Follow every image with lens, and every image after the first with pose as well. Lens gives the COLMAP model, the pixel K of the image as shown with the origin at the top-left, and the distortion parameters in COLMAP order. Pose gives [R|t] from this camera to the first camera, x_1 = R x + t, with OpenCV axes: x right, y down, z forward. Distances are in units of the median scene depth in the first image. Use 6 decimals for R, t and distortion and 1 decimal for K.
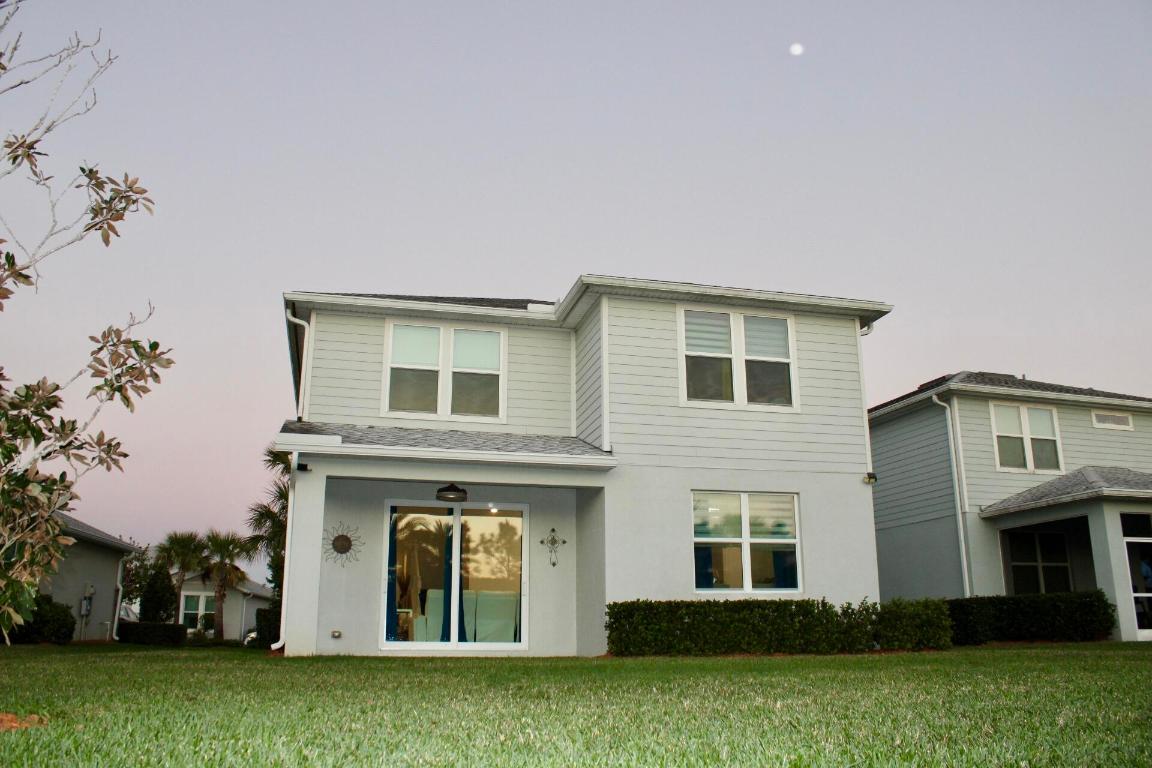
lens RADIAL K [[951.0, 0, 576.0], [0, 951.0, 384.0], [0, 0, 1]] dist [-0.161825, 0.138426]
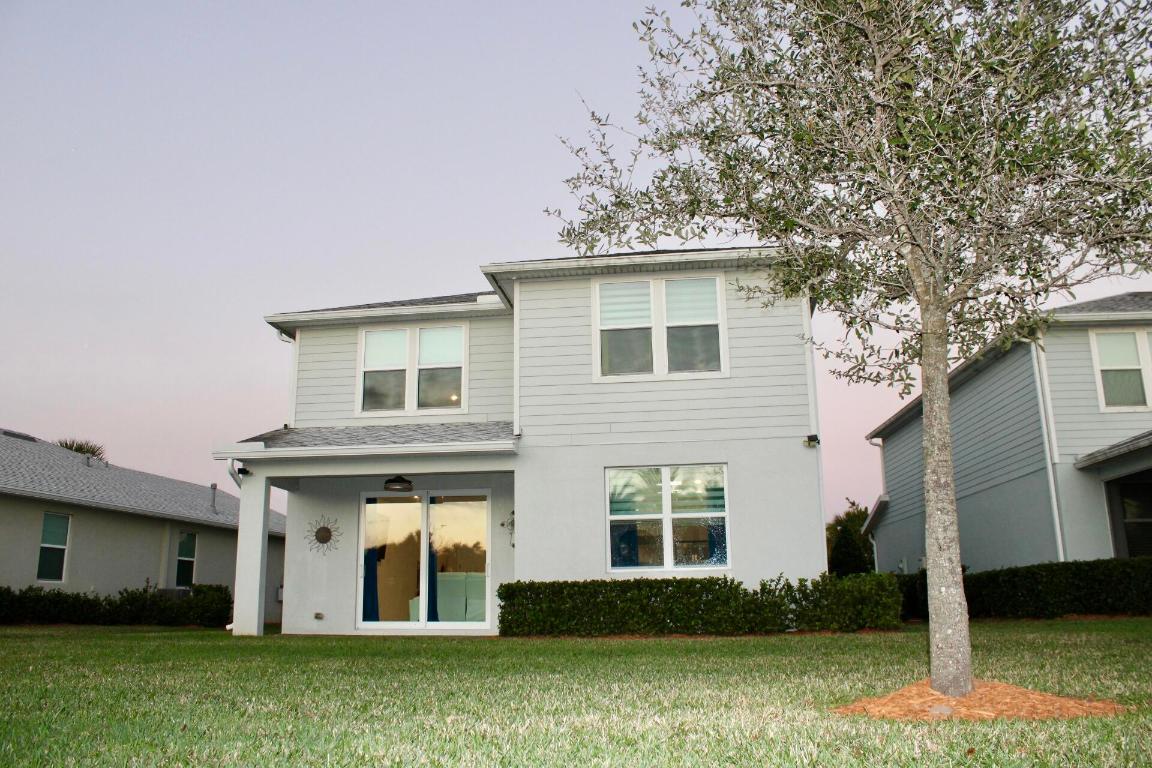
lens RADIAL K [[951.0, 0, 576.0], [0, 951.0, 384.0], [0, 0, 1]] dist [-0.161825, 0.138426]
pose [[0.929344, -0.095767, -0.356579, 0.462885], [0.106775, 0.994219, 0.011267, 0.011873], [0.353439, -0.048544, 0.934197, 0.074856]]
